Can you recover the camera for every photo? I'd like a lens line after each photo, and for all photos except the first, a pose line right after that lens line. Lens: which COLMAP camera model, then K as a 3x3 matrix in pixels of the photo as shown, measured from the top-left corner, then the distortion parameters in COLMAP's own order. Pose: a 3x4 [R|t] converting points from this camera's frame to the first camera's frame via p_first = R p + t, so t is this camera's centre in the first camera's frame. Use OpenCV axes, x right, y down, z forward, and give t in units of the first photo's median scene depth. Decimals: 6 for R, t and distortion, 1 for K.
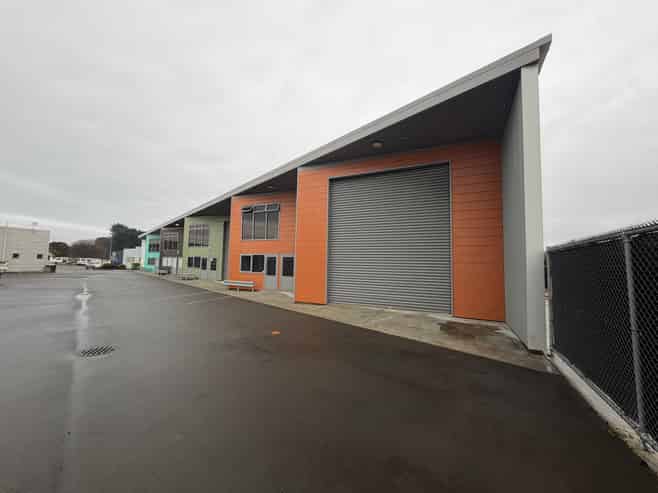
lens RADIAL K [[260.1, 0, 331.1], [0, 260.1, 246.8], [0, 0, 1]] dist [-0.003408, 0.000128]
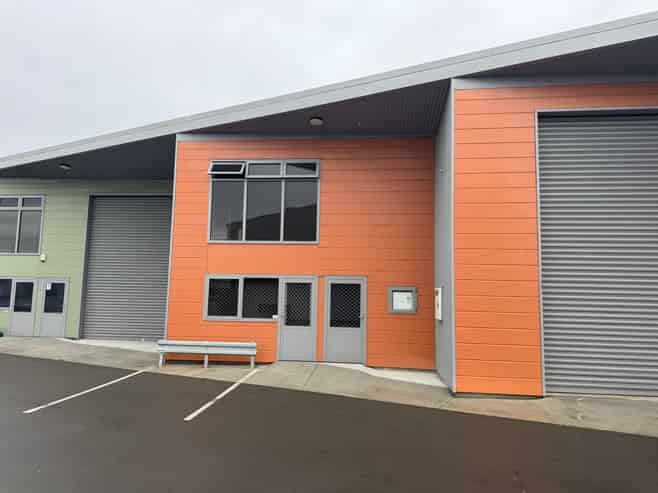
lens RADIAL K [[454.2, 0, 325.9], [0, 454.2, 247.9], [0, 0, 1]] dist [0.041381, -0.034877]
pose [[0.945752, 0.027359, 0.323736, -0.458574], [-0.019752, 0.999447, -0.026760, 0.000160], [-0.324289, 0.018914, 0.945769, 0.285364]]
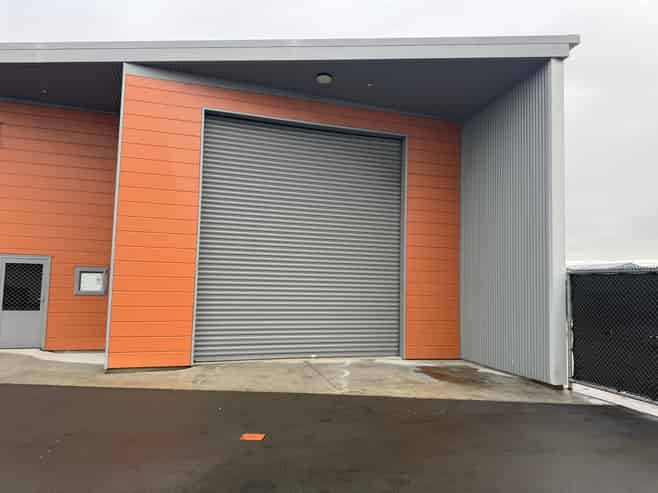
lens RADIAL K [[454.2, 0, 333.8], [0, 454.2, 247.3], [0, 0, 1]] dist [0.041381, -0.034877]
pose [[0.722133, 0.045290, 0.690270, -0.317495], [-0.054830, 0.998462, -0.008150, -0.006346], [-0.689578, -0.031962, 0.723506, 0.150117]]
